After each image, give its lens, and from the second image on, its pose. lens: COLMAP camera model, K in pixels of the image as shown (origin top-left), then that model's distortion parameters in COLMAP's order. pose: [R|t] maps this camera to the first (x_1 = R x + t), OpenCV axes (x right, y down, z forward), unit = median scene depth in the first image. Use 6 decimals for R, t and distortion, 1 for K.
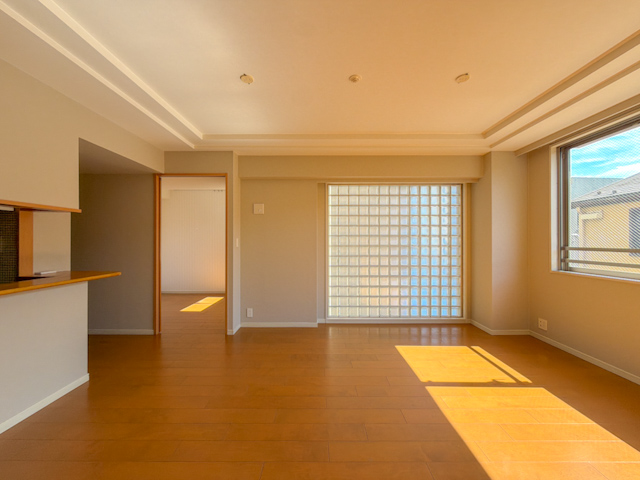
lens RADIAL K [[265.5, 0, 315.1], [0, 265.5, 237.1], [0, 0, 1]] dist [0.000326, 0.000271]
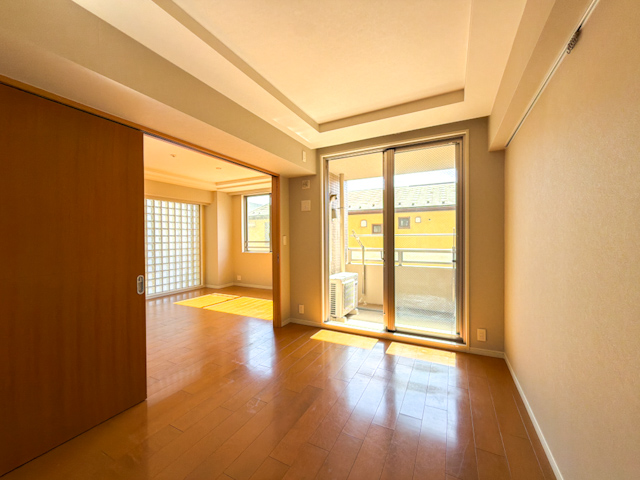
lens RADIAL K [[265.5, 0, 315.1], [0, 265.5, 237.1], [0, 0, 1]] dist [0.000326, 0.000271]
pose [[0.488838, -0.003389, 0.872368, -0.638029], [0.007838, 0.999969, -0.000508, 0.010597], [-0.872339, 0.007086, 0.488850, -0.519686]]
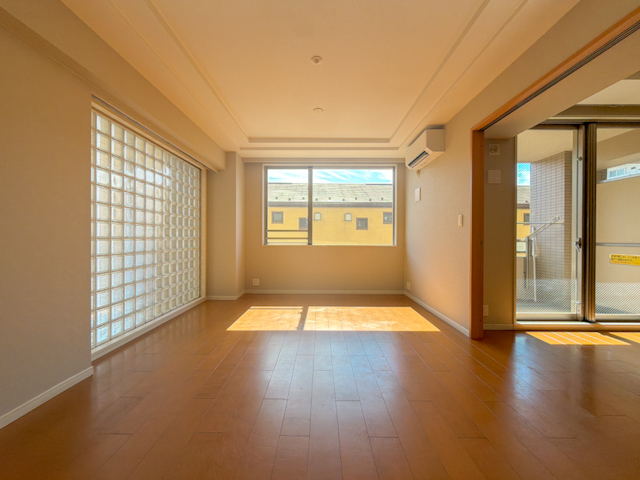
lens RADIAL K [[265.5, 0, 315.1], [0, 265.5, 237.1], [0, 0, 1]] dist [0.000326, 0.000271]
pose [[0.031452, 0.006815, 0.999482, -0.569716], [-0.004102, 0.999969, -0.006689, 0.082153], [-0.999497, -0.003890, 0.031479, 0.595649]]
